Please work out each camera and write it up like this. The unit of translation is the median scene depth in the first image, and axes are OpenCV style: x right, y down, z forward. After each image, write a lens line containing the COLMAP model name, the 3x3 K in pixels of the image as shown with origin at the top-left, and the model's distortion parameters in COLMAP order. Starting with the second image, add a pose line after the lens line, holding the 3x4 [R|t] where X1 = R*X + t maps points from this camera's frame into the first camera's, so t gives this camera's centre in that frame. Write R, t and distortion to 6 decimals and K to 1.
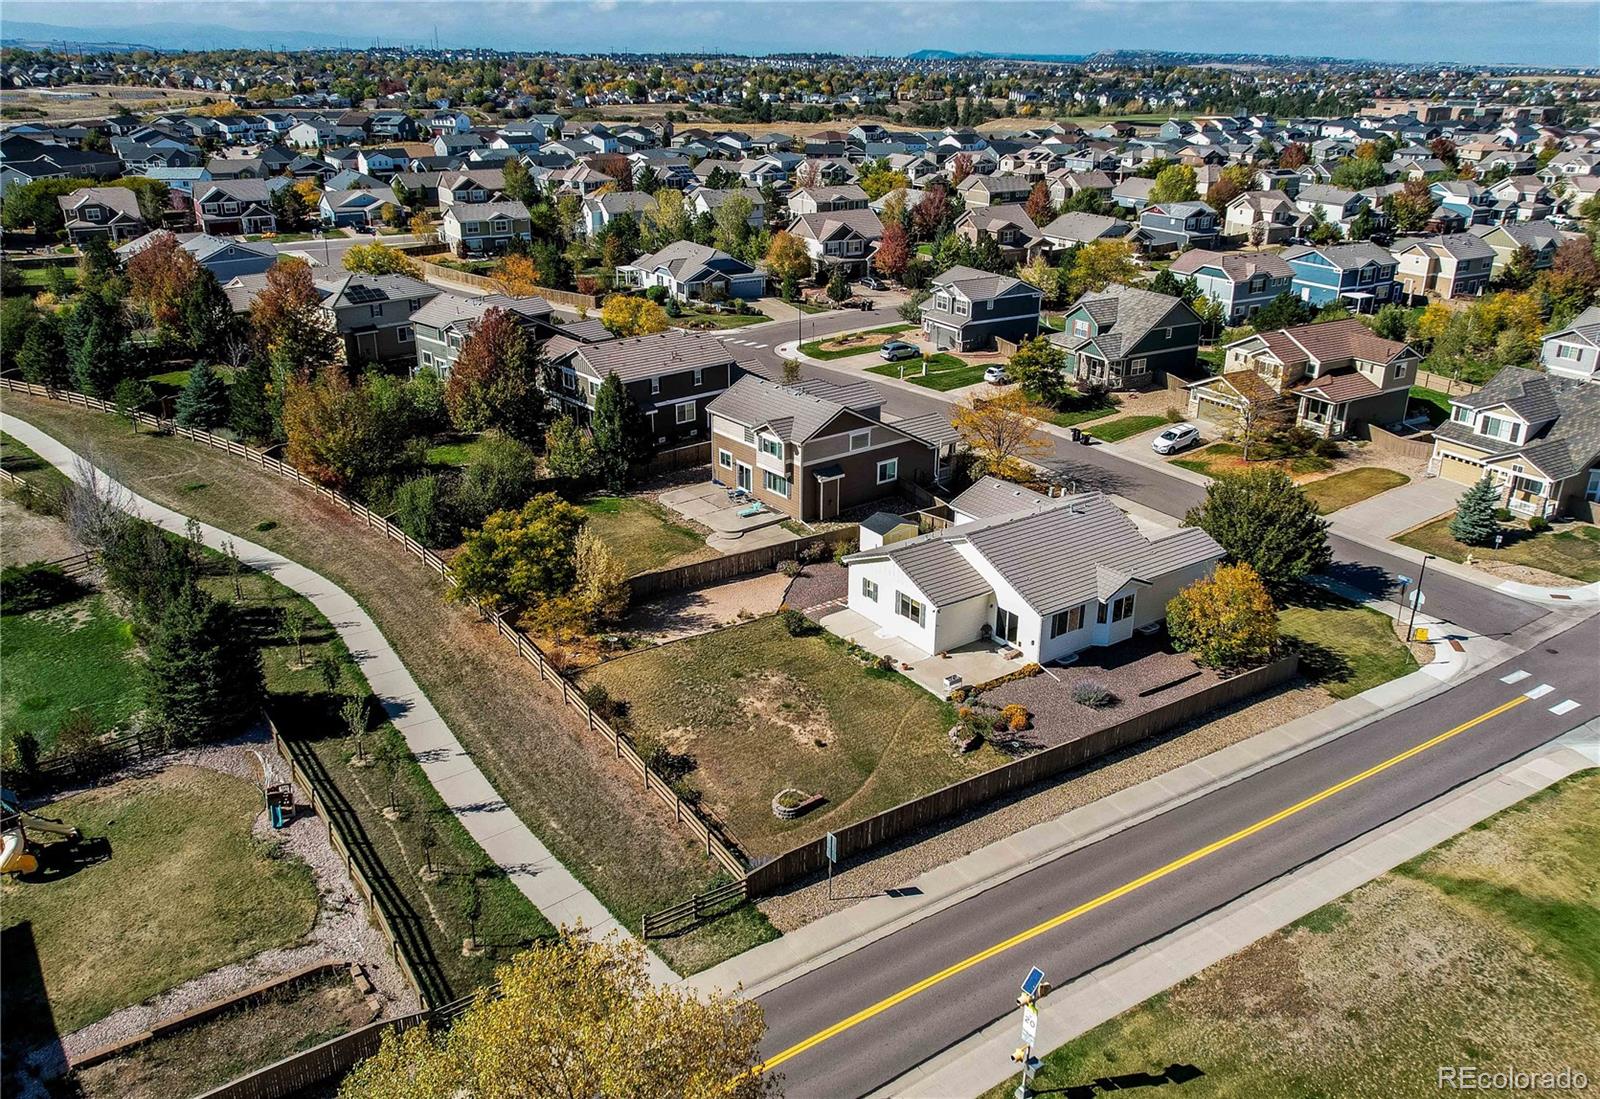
lens RADIAL K [[1239.4, 0, 802.4], [0, 1239.4, 547.4], [0, 0, 1]] dist [-0.046545, 0.035858]
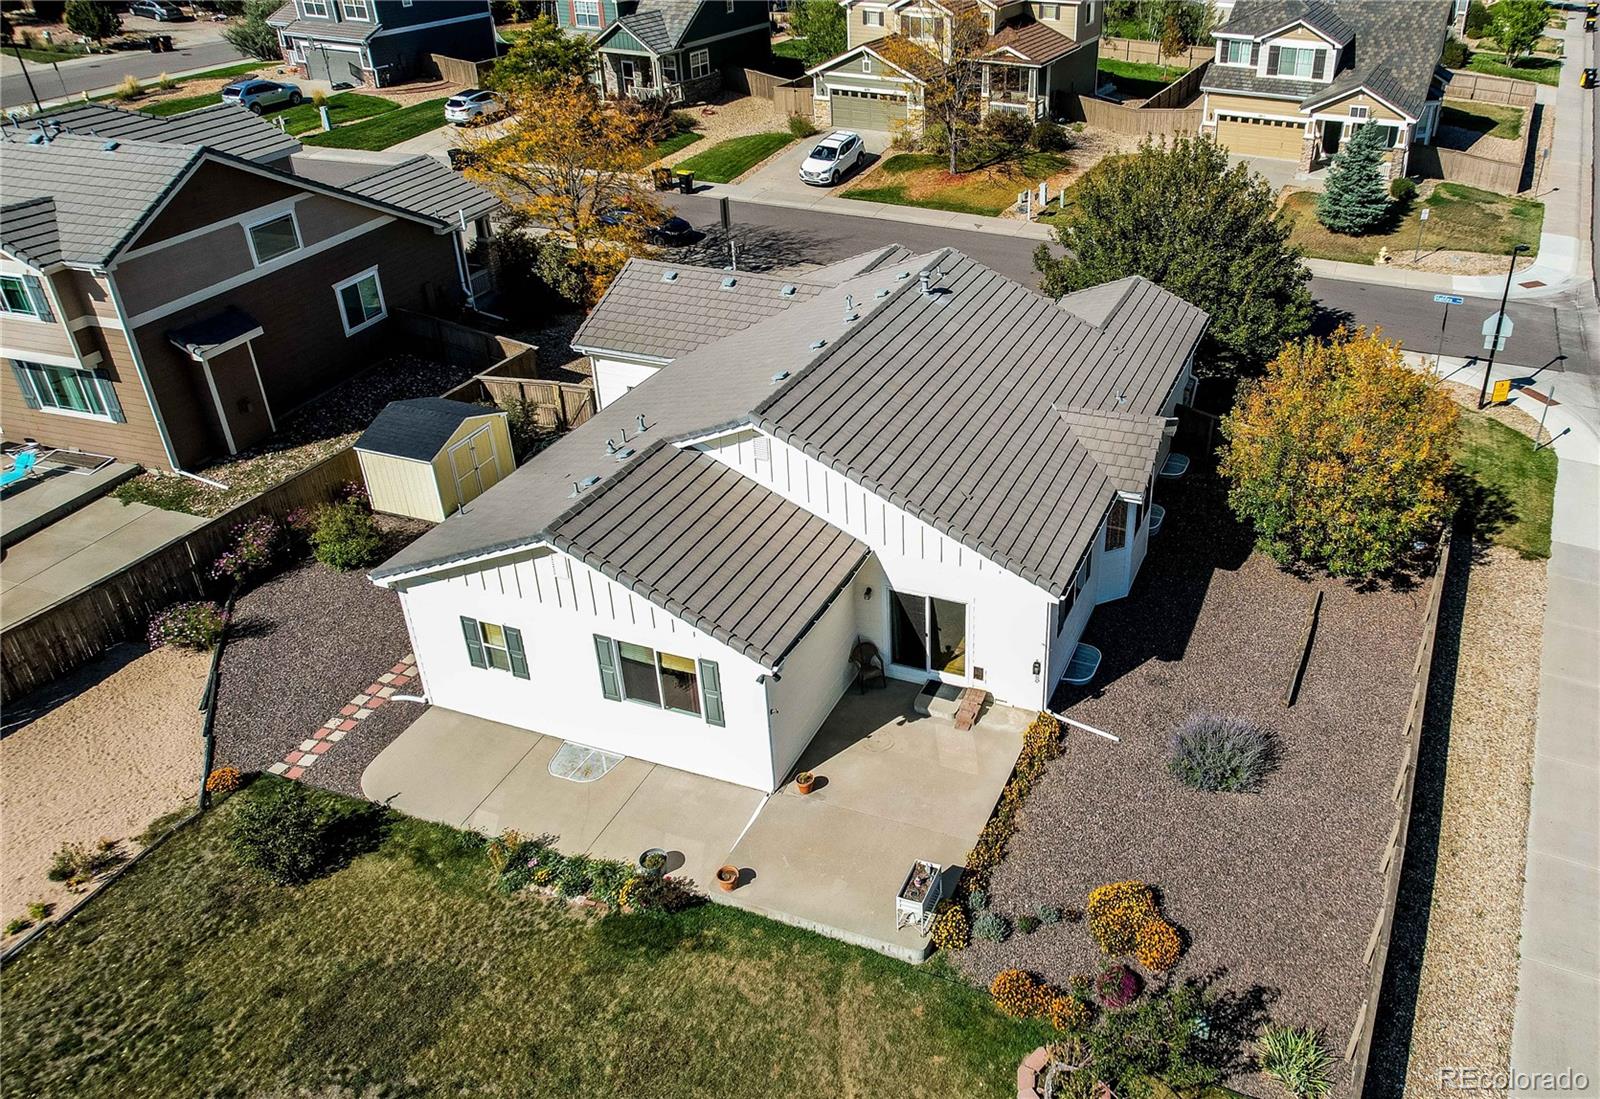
lens RADIAL K [[1265.7, 0, 970.5], [0, 1265.7, 551.3], [0, 0, 1]] dist [-0.064469, 0.076580]
pose [[0.815397, -0.294065, 0.498651, -0.000886], [0.212180, 0.953244, 0.215189, -0.028734], [-0.538616, -0.069661, 0.839667, 0.539874]]
